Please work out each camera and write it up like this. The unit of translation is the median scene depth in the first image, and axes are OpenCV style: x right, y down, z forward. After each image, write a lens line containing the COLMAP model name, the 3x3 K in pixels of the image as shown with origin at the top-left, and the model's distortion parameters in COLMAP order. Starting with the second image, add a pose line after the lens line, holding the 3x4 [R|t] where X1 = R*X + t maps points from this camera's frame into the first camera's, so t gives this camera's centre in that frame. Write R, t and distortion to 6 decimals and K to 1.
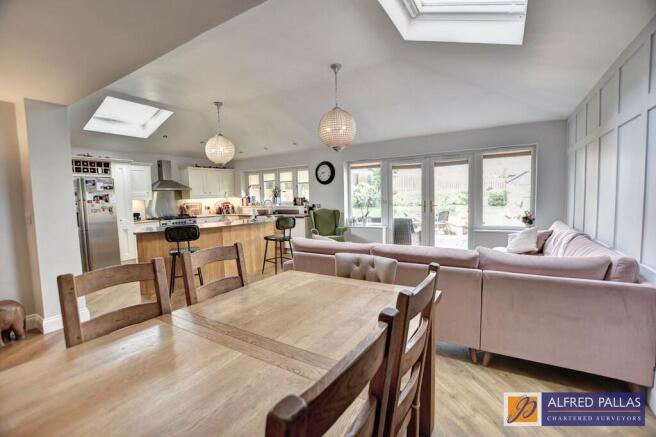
lens RADIAL K [[293.7, 0, 329.4], [0, 293.7, 216.5], [0, 0, 1]] dist [-0.025372, 0.000688]
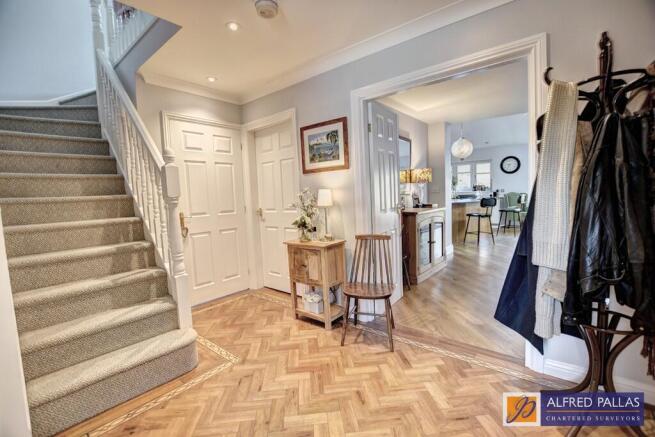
lens RADIAL K [[293.2, 0, 326.0], [0, 293.2, 214.9], [0, 0, 1]] dist [-0.025372, 0.000688]
pose [[0.989981, 0.002160, -0.141184, -0.626108], [-0.001150, 0.999973, 0.007230, 0.061157], [0.141196, -0.006995, 0.989957, -0.366272]]
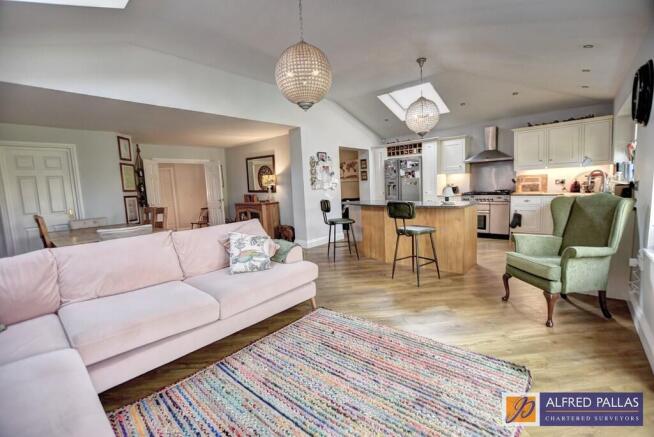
lens RADIAL K [[292.8, 0, 328.0], [0, 292.8, 215.5], [0, 0, 1]] dist [-0.025372, 0.000688]
pose [[-0.169542, 0.146126, -0.974630, 0.410358], [-0.010881, 0.988609, 0.150114, -0.055664], [0.985463, 0.036056, -0.166021, 0.676860]]
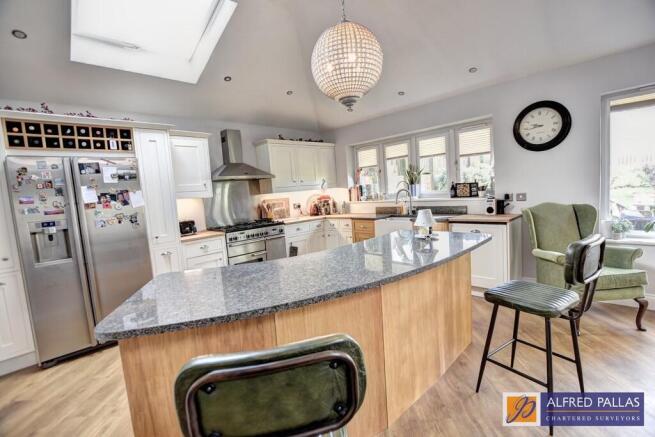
lens RADIAL K [[293.2, 0, 327.6], [0, 293.2, 217.4], [0, 0, 1]] dist [-0.025372, 0.000688]
pose [[0.970244, -0.019218, -0.241366, -0.234278], [0.027398, 0.999157, 0.030583, -0.026669], [0.240575, -0.036286, 0.969952, 0.463431]]
